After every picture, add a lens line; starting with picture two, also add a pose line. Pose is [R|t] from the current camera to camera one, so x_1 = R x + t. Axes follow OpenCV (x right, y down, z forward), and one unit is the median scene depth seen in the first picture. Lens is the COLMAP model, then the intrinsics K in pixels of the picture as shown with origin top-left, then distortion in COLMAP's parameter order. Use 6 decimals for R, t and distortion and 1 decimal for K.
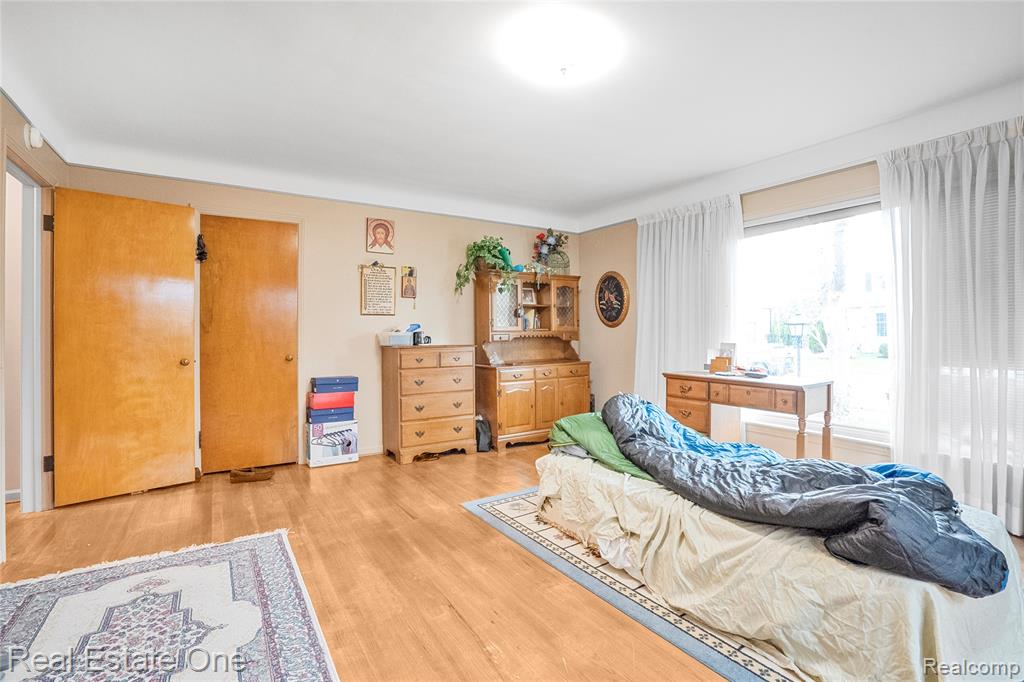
lens RADIAL K [[484.2, 0, 515.3], [0, 484.2, 335.7], [0, 0, 1]] dist [-0.042962, 0.013457]
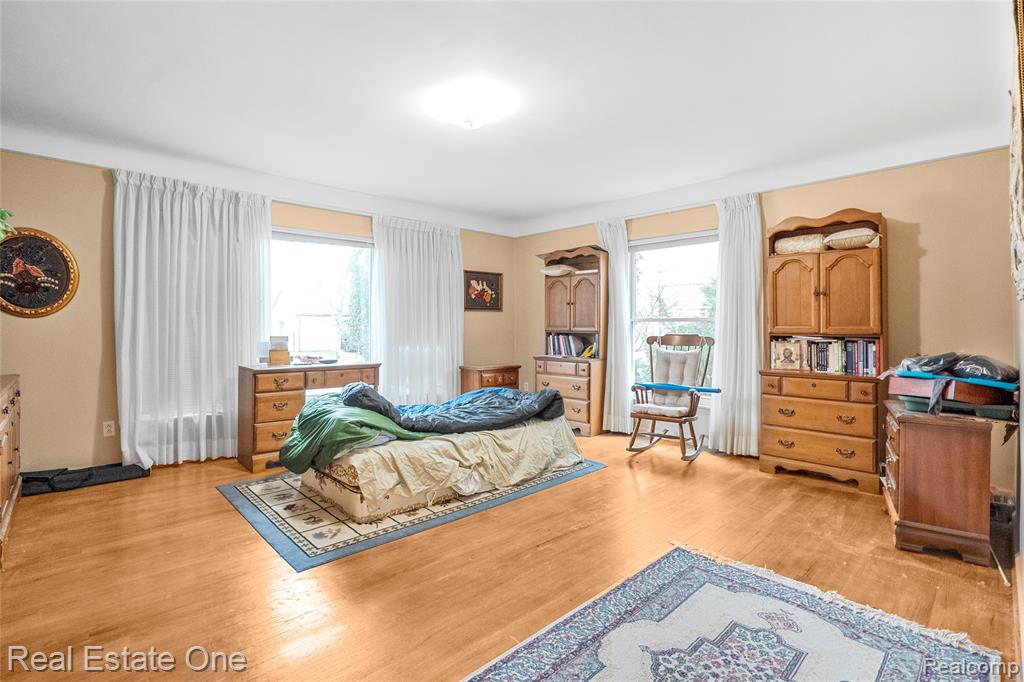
lens RADIAL K [[484.2, 0, 509.5], [0, 484.2, 332.7], [0, 0, 1]] dist [-0.042962, 0.013457]
pose [[-0.202358, -0.007631, 0.979282, -1.108324], [-0.000531, 0.999970, 0.007683, -0.002346], [-0.979311, 0.001035, -0.202356, 1.090938]]
